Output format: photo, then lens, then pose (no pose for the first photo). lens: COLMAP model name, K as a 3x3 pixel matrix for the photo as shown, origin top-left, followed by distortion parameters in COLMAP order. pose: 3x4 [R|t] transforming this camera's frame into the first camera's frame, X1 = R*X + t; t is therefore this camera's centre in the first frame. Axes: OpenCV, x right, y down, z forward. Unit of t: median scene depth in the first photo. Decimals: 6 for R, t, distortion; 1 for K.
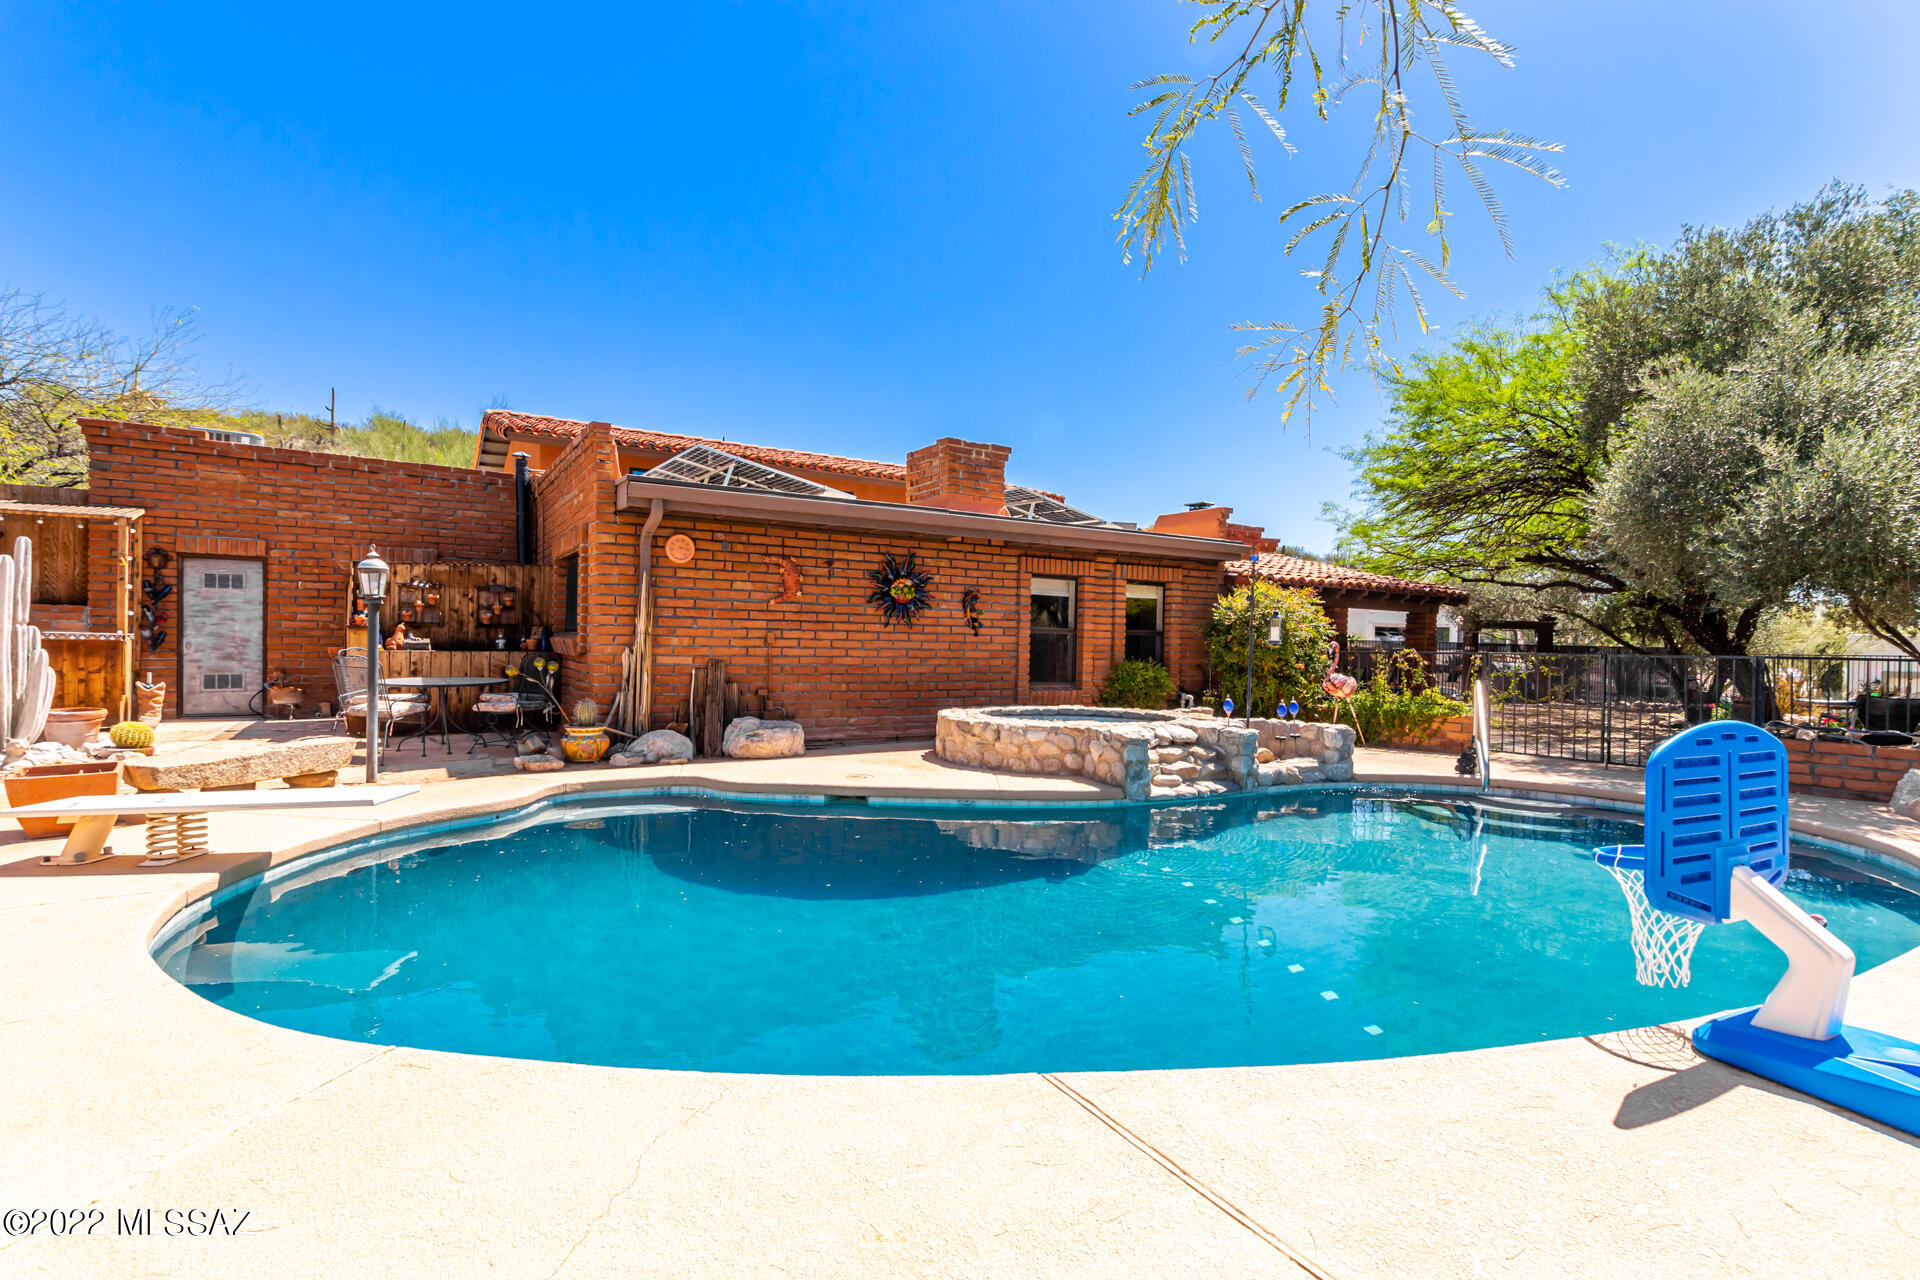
lens RADIAL K [[904.9, 0, 960.0], [0, 904.9, 640.0], [0, 0, 1]] dist [0.002824, 0.000290]
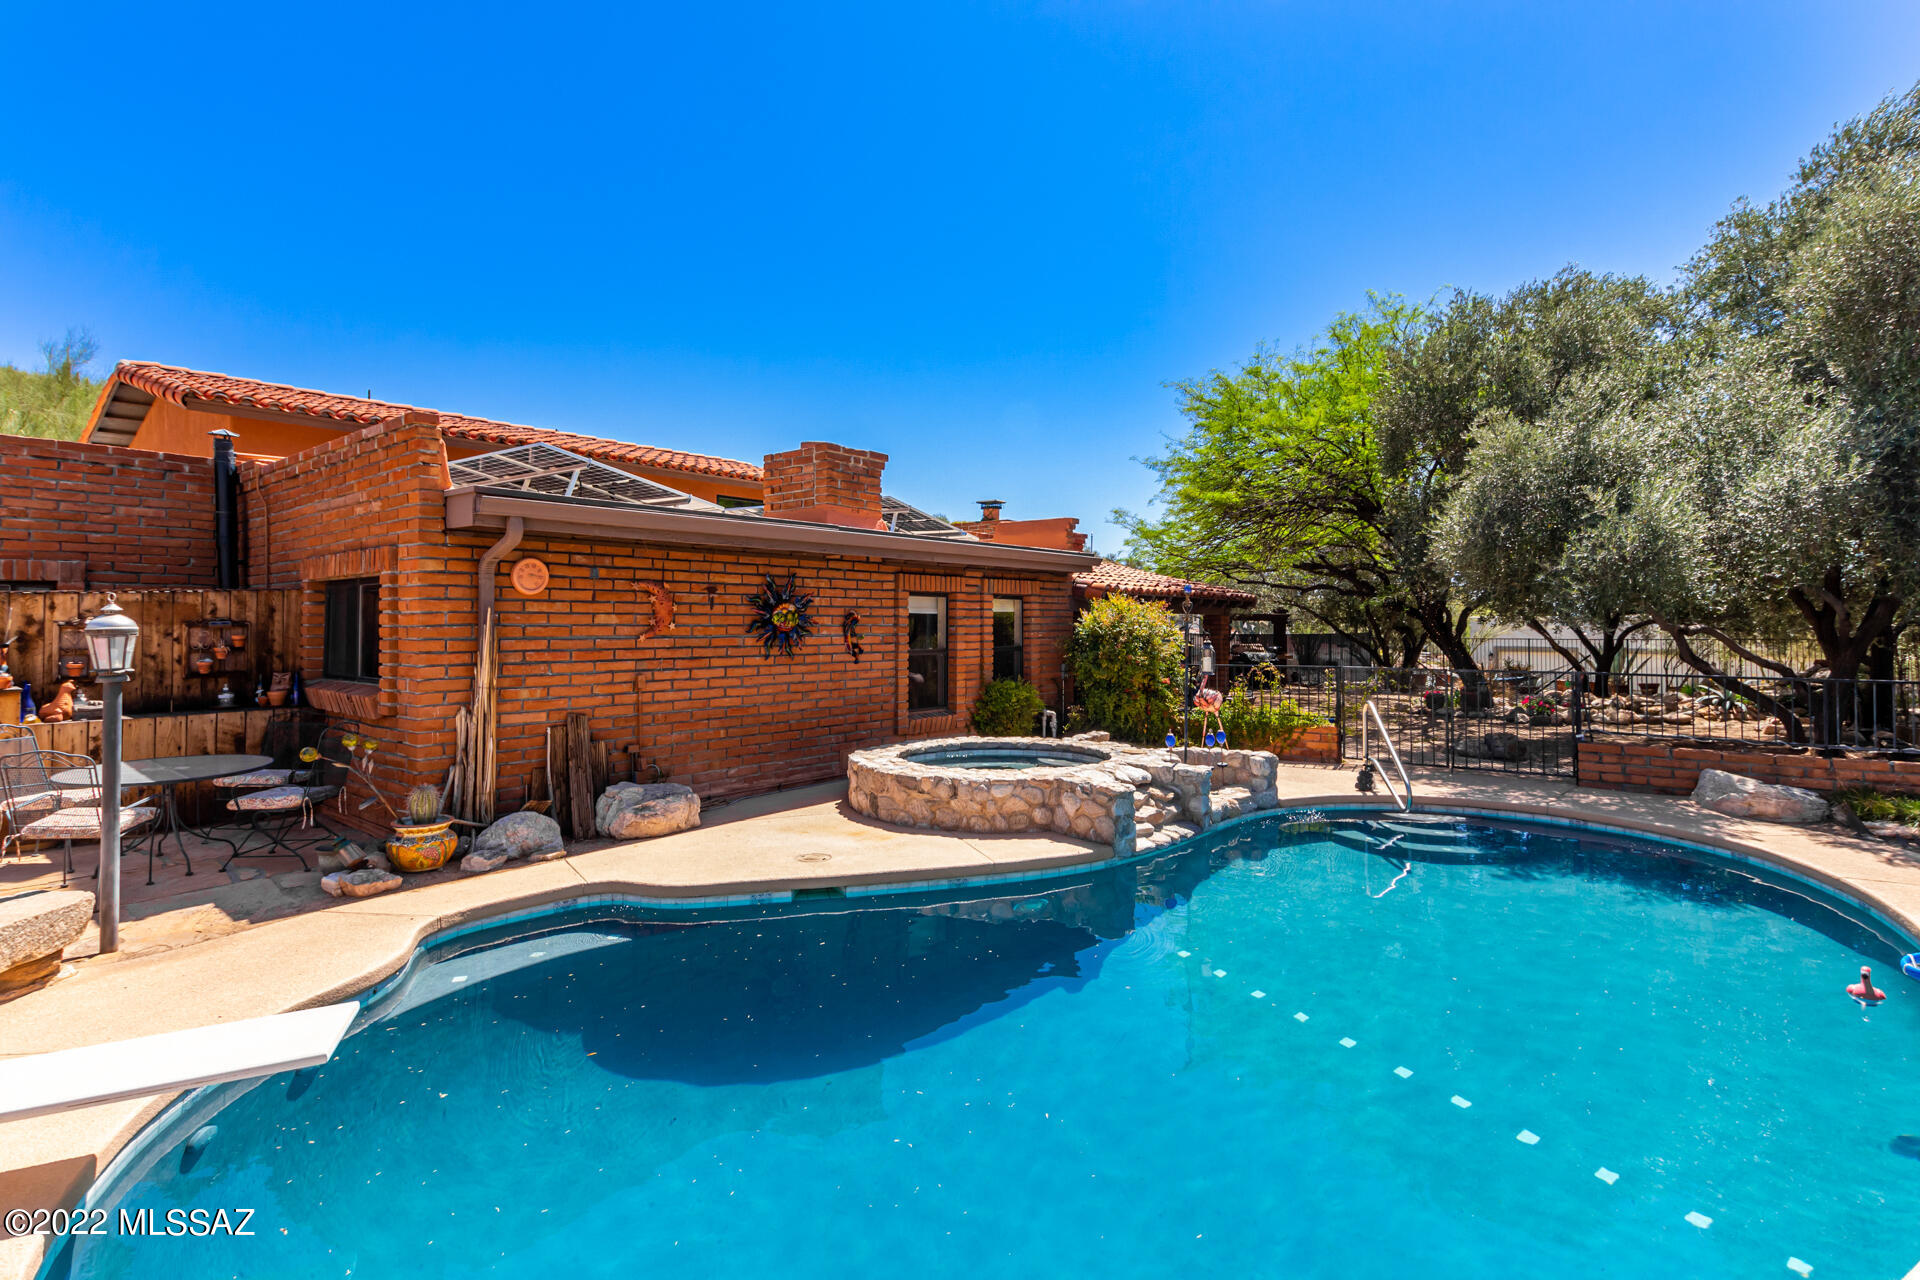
lens RADIAL K [[919.9, 0, 960.1], [0, 919.9, 596.4], [0, 0, 1]] dist [0.004821, 0.000035]
pose [[0.945474, -0.010615, 0.325525, -0.199659], [0.017743, 0.999663, -0.018937, -0.056659], [-0.325215, 0.023680, 0.945344, 0.110551]]
